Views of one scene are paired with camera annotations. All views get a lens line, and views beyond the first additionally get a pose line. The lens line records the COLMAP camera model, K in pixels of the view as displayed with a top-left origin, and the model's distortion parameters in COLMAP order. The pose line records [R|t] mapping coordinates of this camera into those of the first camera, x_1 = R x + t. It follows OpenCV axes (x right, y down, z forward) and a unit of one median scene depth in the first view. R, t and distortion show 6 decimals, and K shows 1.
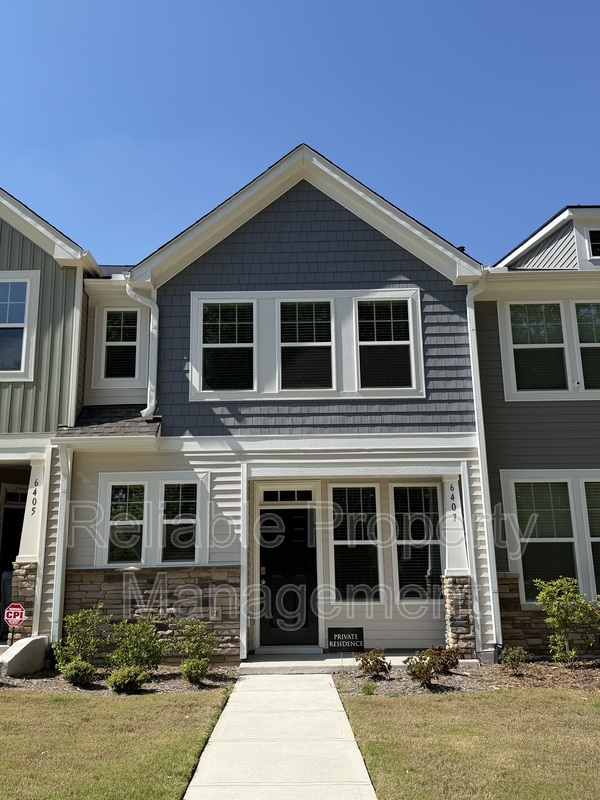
lens RADIAL K [[724.7, 0, 301.2], [0, 724.7, 398.4], [0, 0, 1]] dist [0.095536, 0.000000]
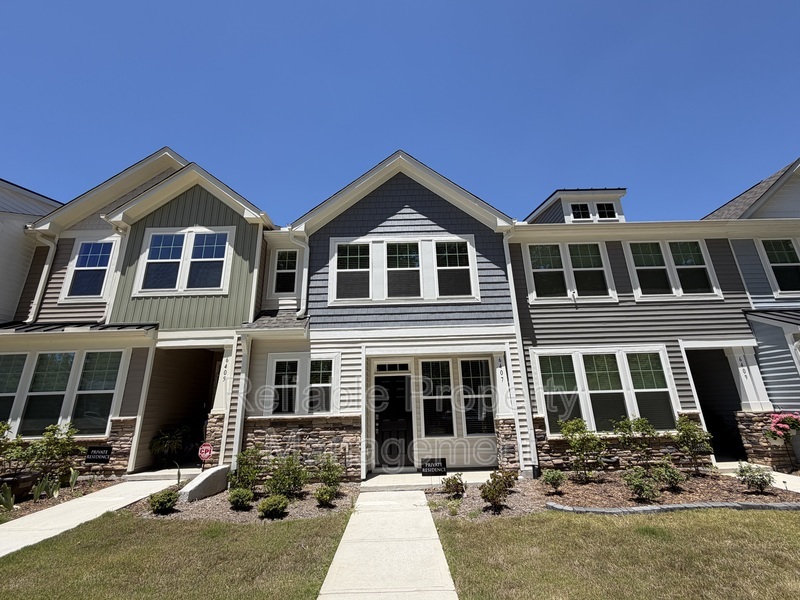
lens RADIAL K [[345.4, 0, 402.7], [0, 345.4, 299.5], [0, 0, 1]] dist [-0.001698, 0.000062]
pose [[0.999905, -0.013731, 0.000741, 0.004443], [0.013751, 0.998438, -0.054160, 0.032422], [0.000004, 0.054165, 0.998532, 0.272364]]
